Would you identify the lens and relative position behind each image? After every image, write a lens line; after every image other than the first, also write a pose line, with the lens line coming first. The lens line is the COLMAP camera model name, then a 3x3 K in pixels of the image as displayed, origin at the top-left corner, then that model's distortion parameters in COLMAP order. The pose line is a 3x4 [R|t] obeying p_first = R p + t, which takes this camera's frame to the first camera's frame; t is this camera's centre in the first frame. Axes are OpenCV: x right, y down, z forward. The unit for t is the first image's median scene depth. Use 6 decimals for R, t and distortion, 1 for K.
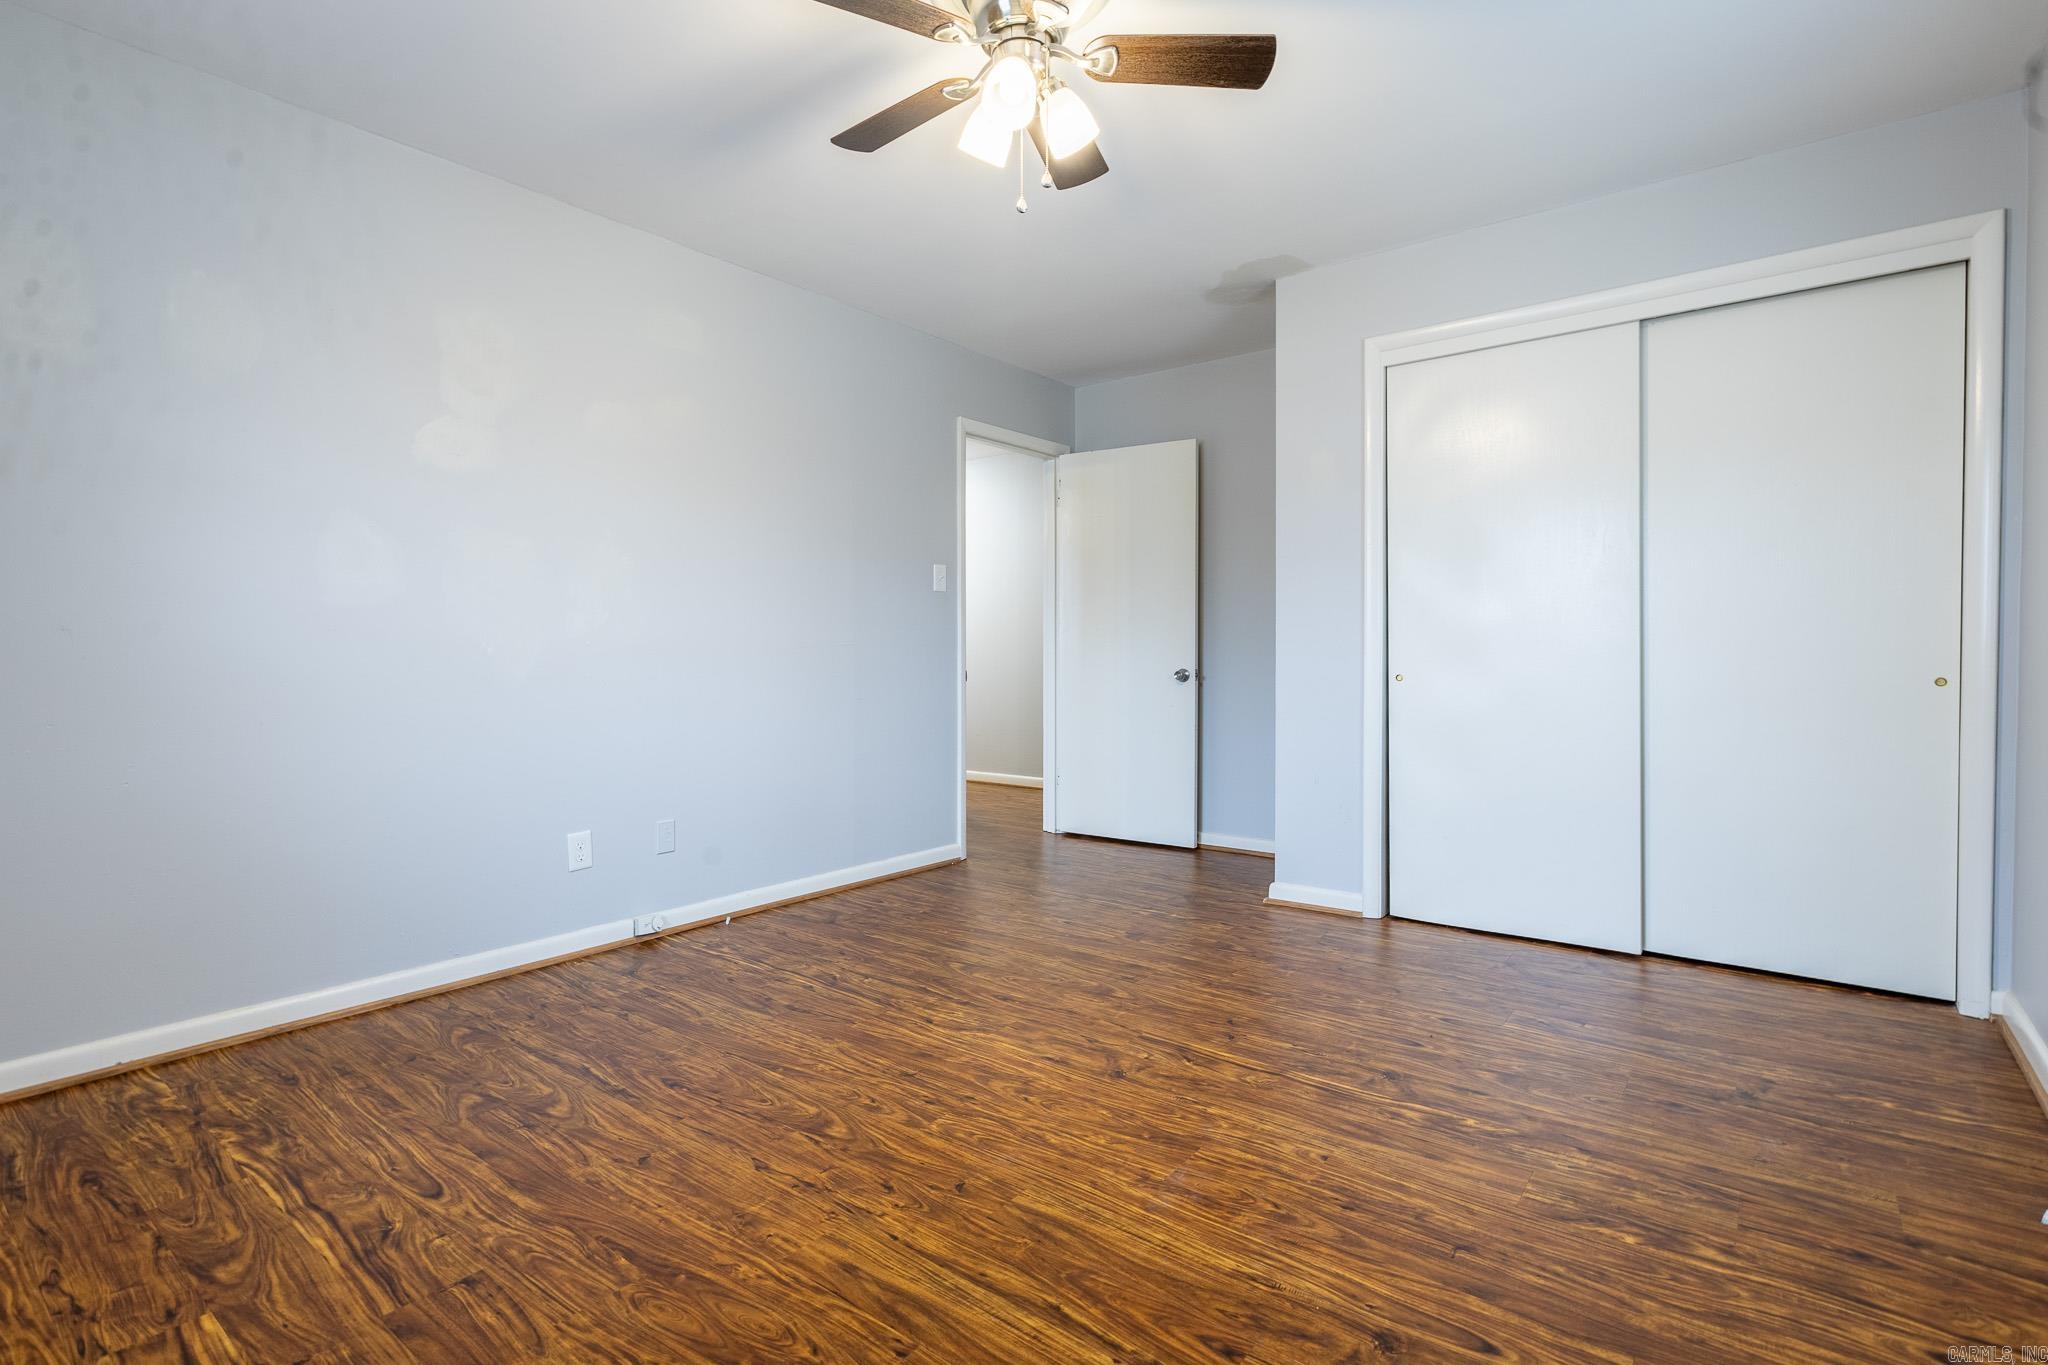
lens RADIAL K [[967.7, 0, 1073.9], [0, 967.7, 655.4], [0, 0, 1]] dist [0.001914, -0.000690]
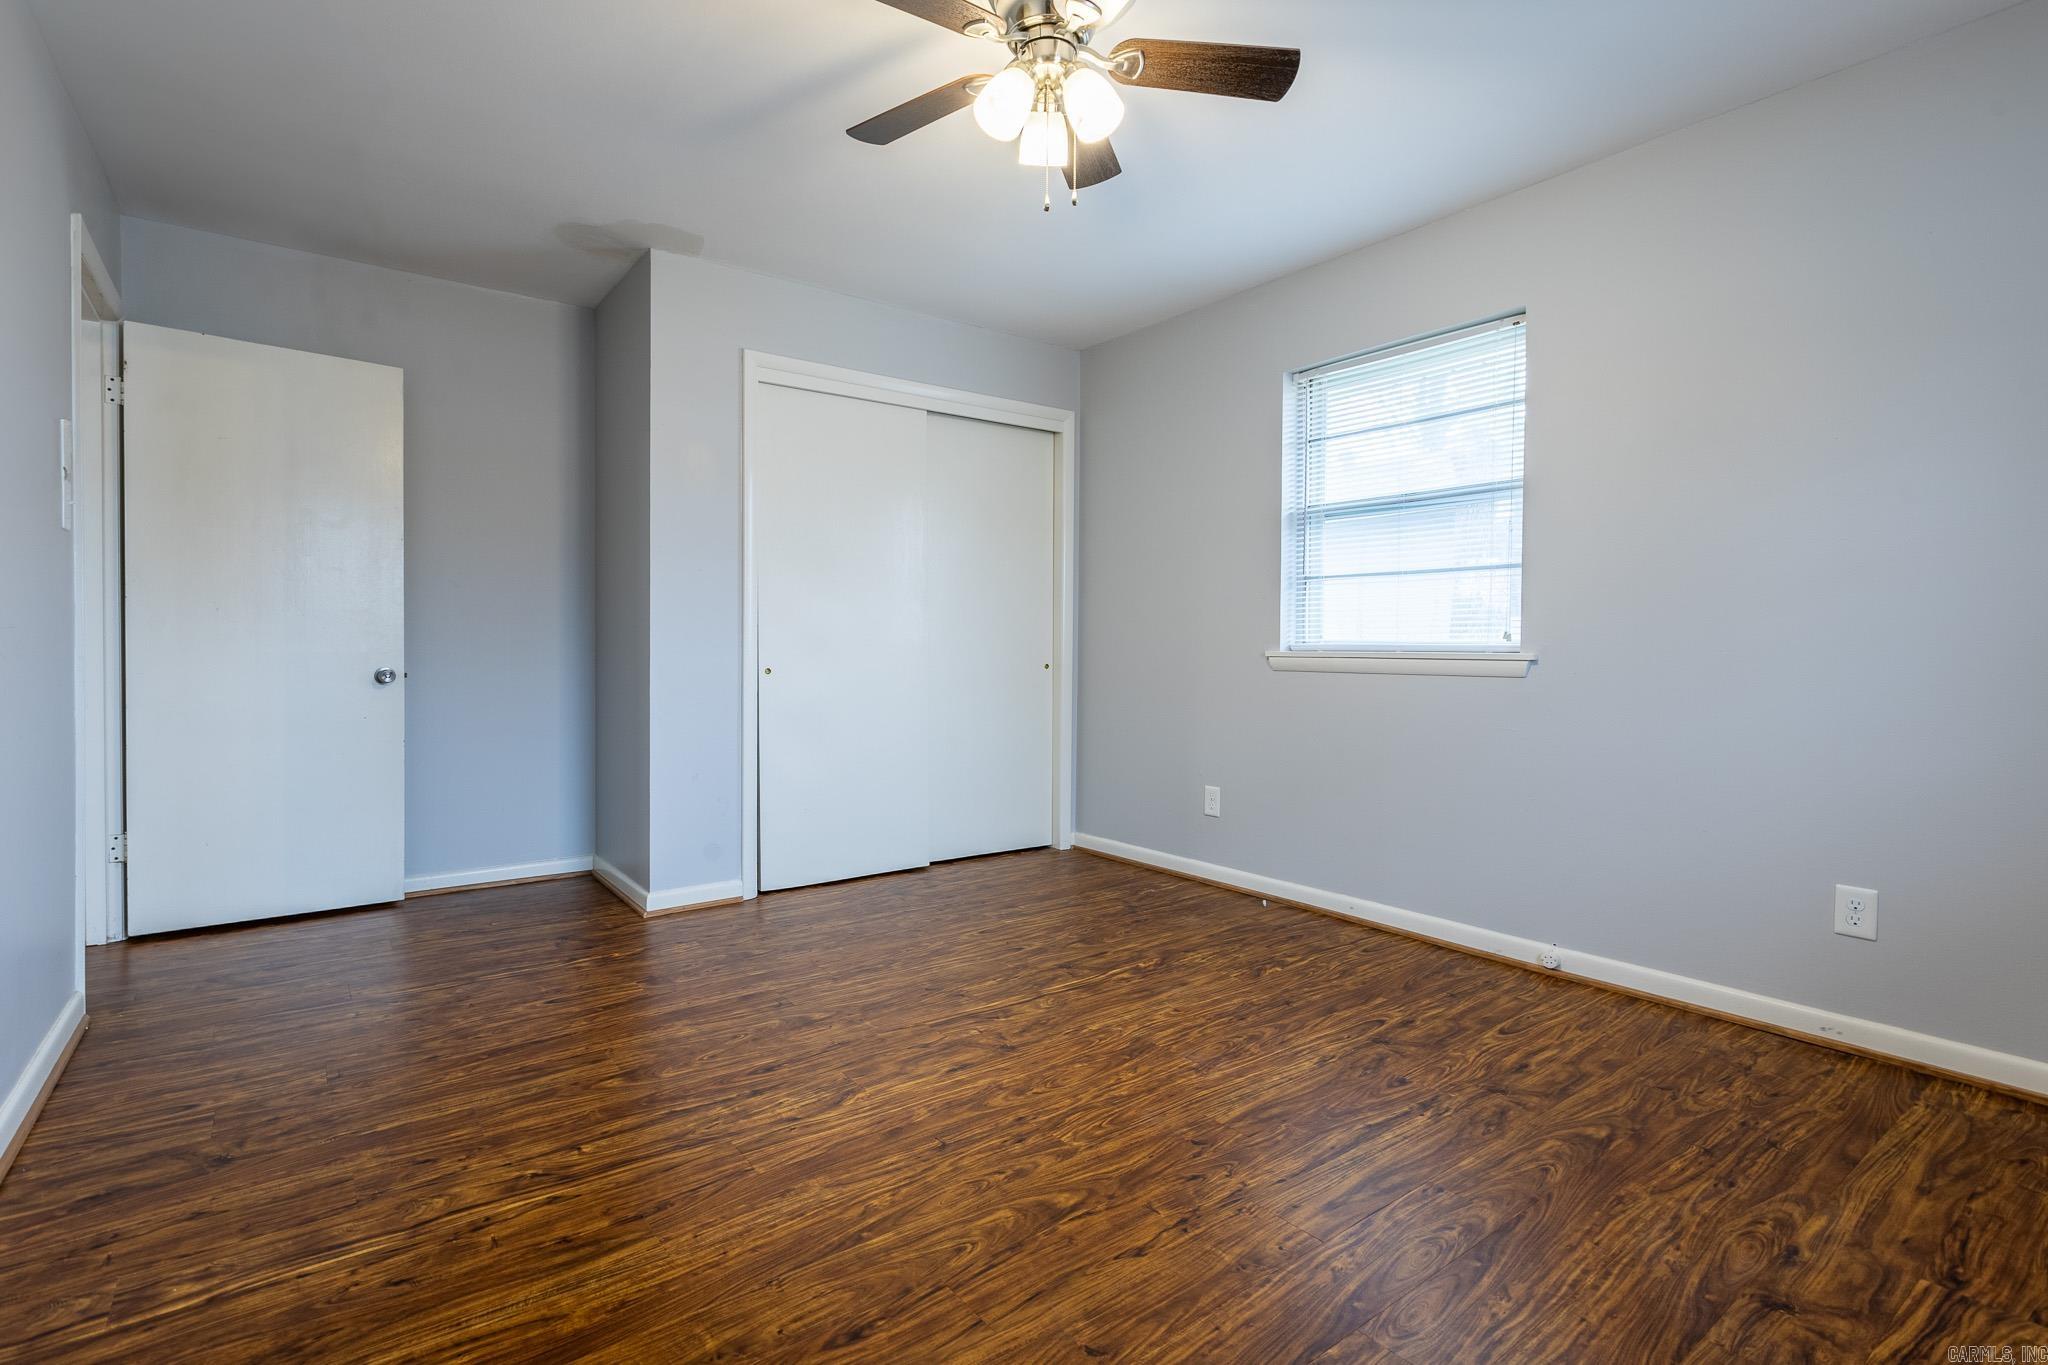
lens RADIAL K [[925.4, 0, 972.5], [0, 925.4, 597.6], [0, 0, 1]] dist [-0.001047, 0.000596]
pose [[0.319600, 0.057037, 0.945834, -0.984130], [-0.002479, 0.998234, -0.059359, 0.002023], [-0.947549, 0.016627, 0.319176, 0.729899]]
